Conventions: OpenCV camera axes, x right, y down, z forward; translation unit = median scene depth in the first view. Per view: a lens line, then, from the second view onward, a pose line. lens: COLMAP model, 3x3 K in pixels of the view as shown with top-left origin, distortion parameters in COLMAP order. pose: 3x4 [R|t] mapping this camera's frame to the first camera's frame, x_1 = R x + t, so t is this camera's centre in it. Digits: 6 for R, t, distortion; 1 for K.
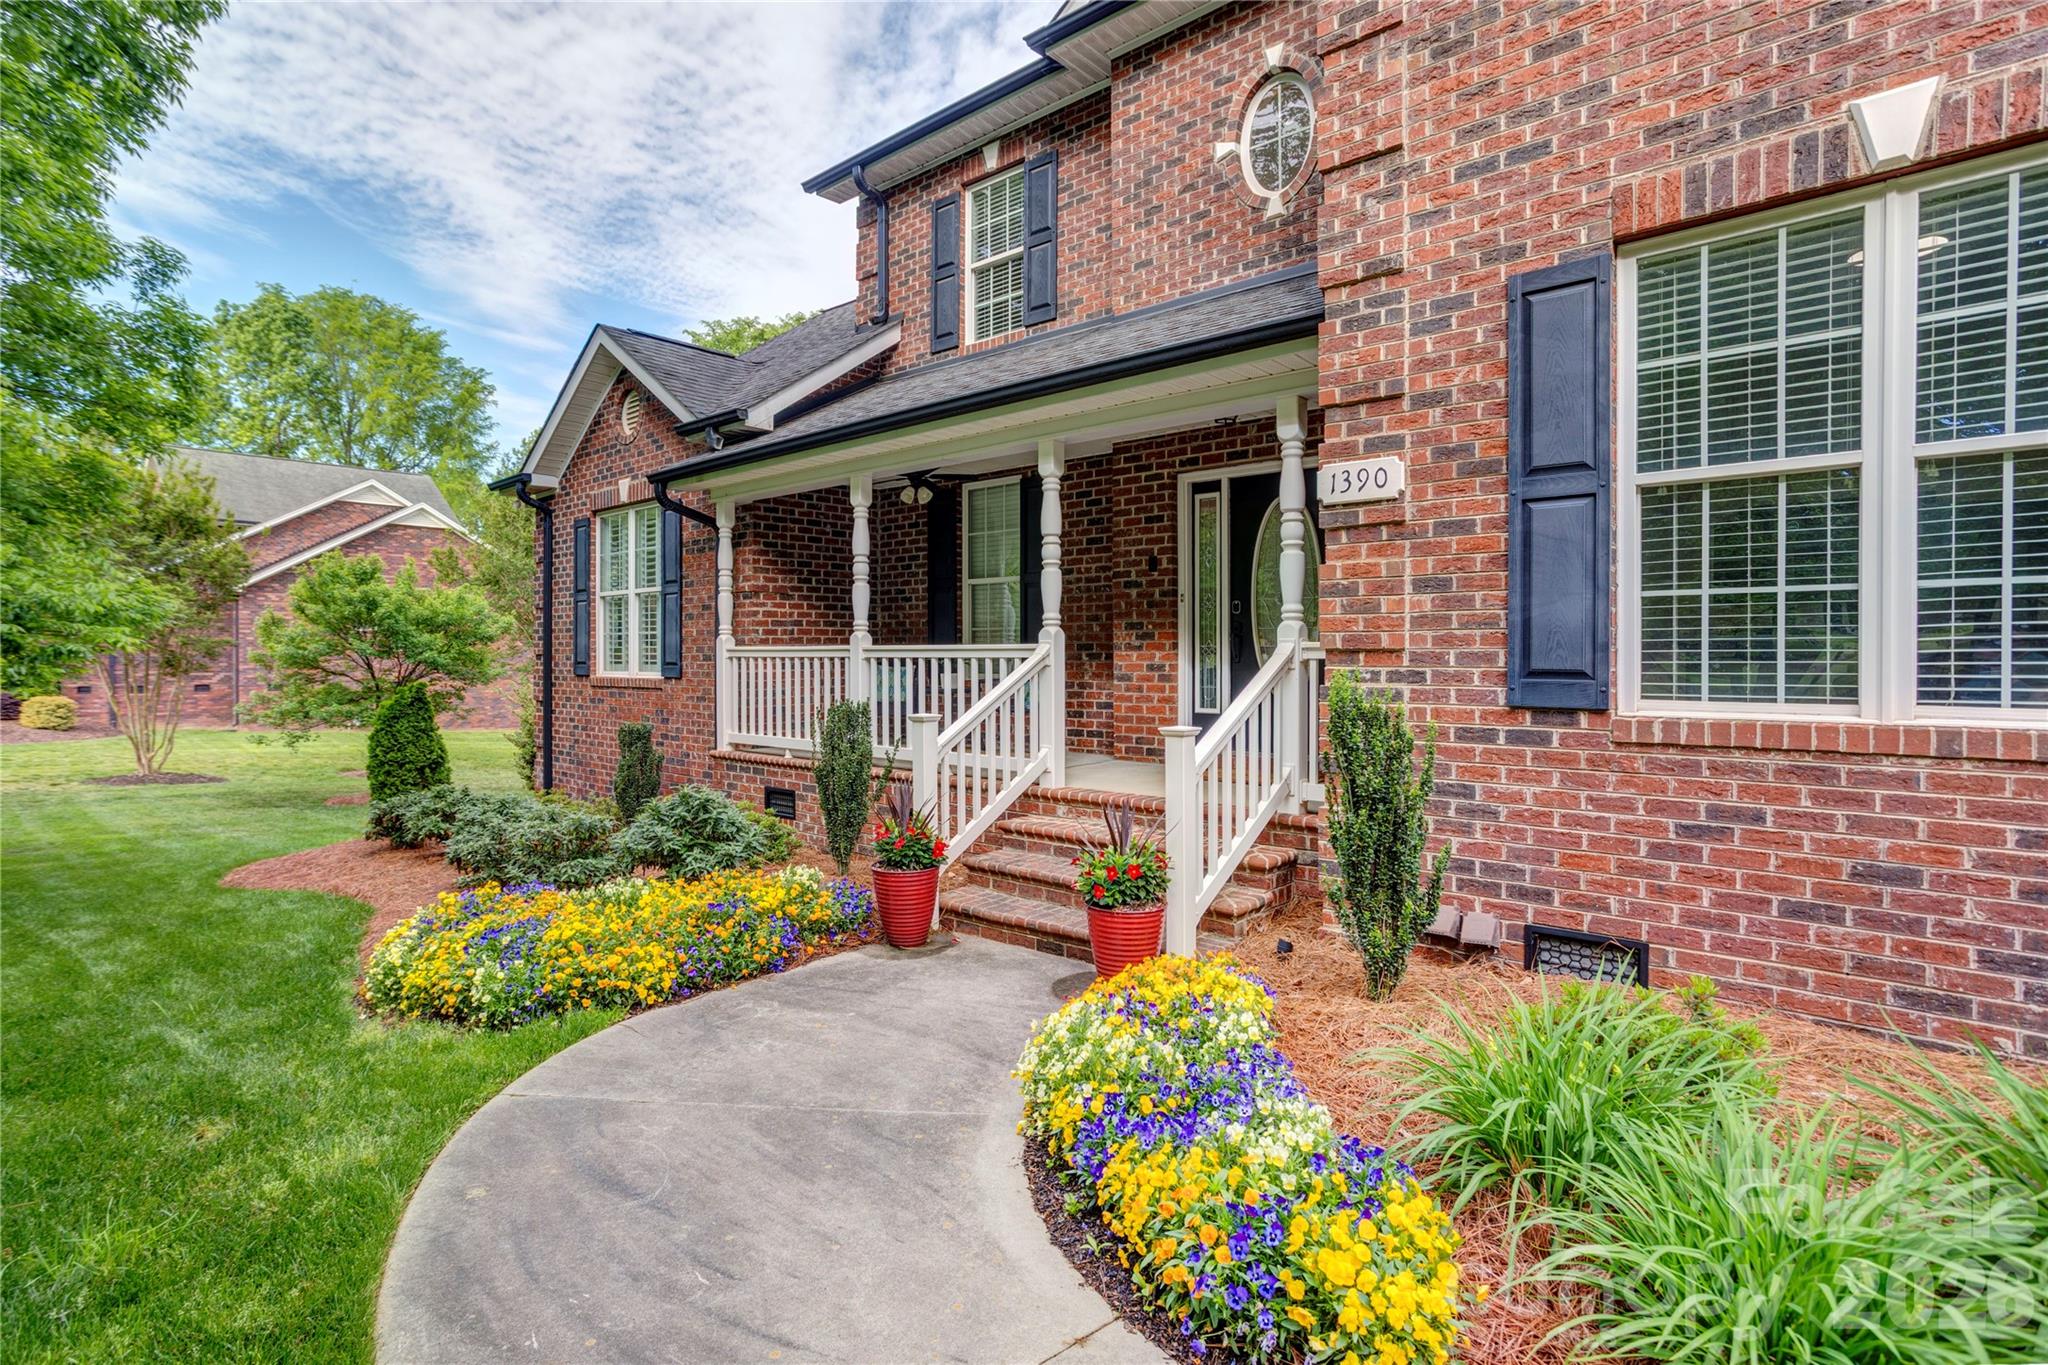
lens RADIAL K [[1028.2, 0, 996.4], [0, 1028.2, 652.1], [0, 0, 1]] dist [-0.054339, 0.035100]
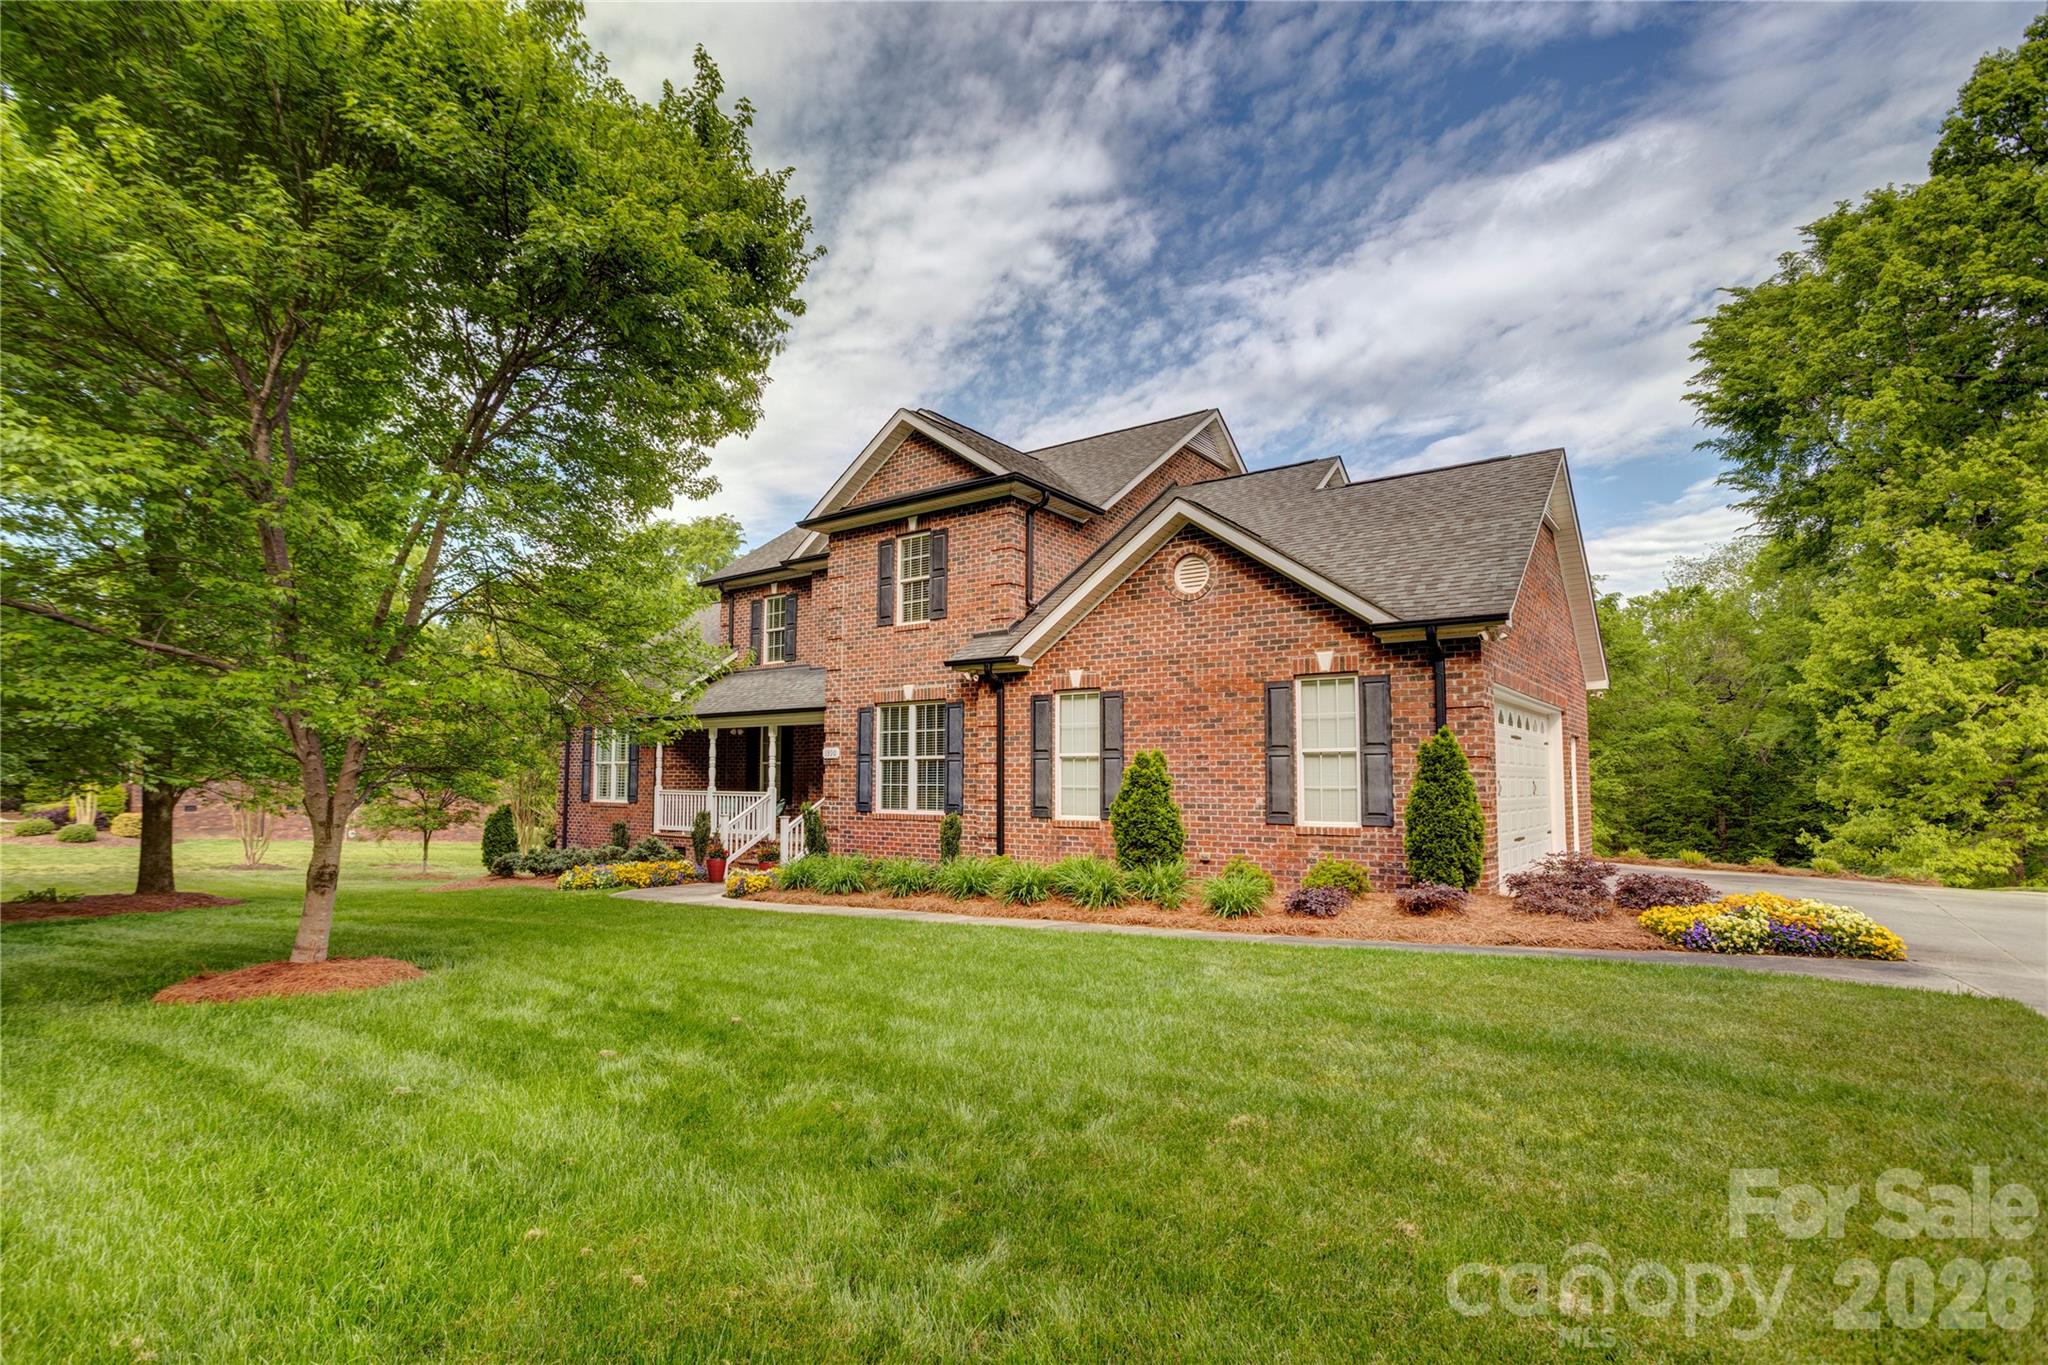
lens RADIAL K [[1060.2, 0, 978.7], [0, 1060.2, 703.2], [0, 0, 1]] dist [-0.003411, -0.000078]
pose [[0.998216, 0.012614, 0.058353, 0.388101], [-0.008448, 0.997434, -0.071093, -0.042401], [-0.059100, 0.070473, 0.995761, -1.758518]]
